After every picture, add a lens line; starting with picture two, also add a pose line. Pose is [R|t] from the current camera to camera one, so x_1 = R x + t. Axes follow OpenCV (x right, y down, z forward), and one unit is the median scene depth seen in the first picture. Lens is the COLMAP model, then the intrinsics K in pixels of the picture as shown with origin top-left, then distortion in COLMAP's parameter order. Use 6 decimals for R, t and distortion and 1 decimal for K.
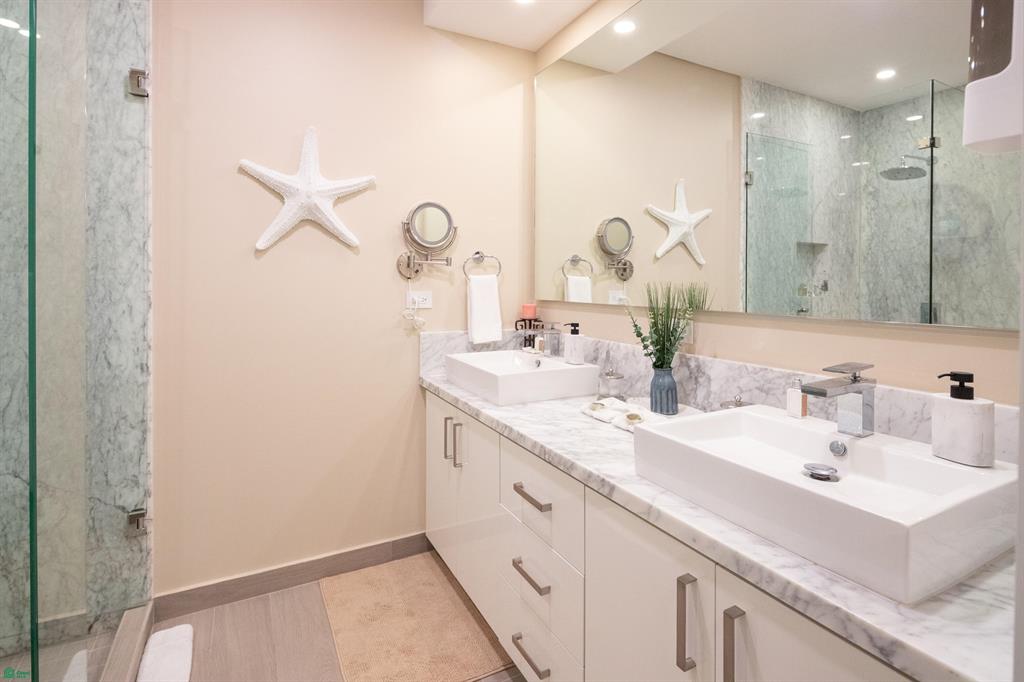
lens RADIAL K [[495.9, 0, 523.4], [0, 495.9, 293.0], [0, 0, 1]] dist [-0.000270, -0.002232]
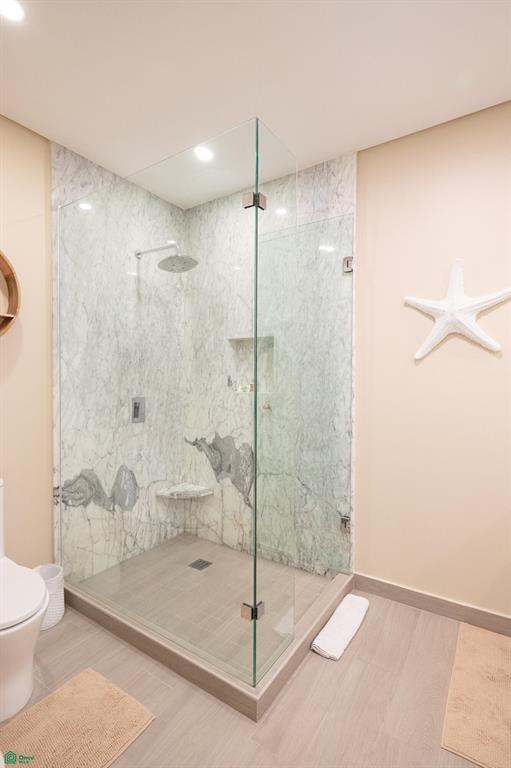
lens RADIAL K [[371.9, 0, 255.0], [0, 371.9, 388.1], [0, 0, 1]] dist [-0.000270, -0.002232]
pose [[0.470079, 0.014814, -0.882500, 0.188629], [-0.016253, 0.999835, 0.008126, -0.007294], [0.882475, 0.010523, 0.470242, 0.119914]]
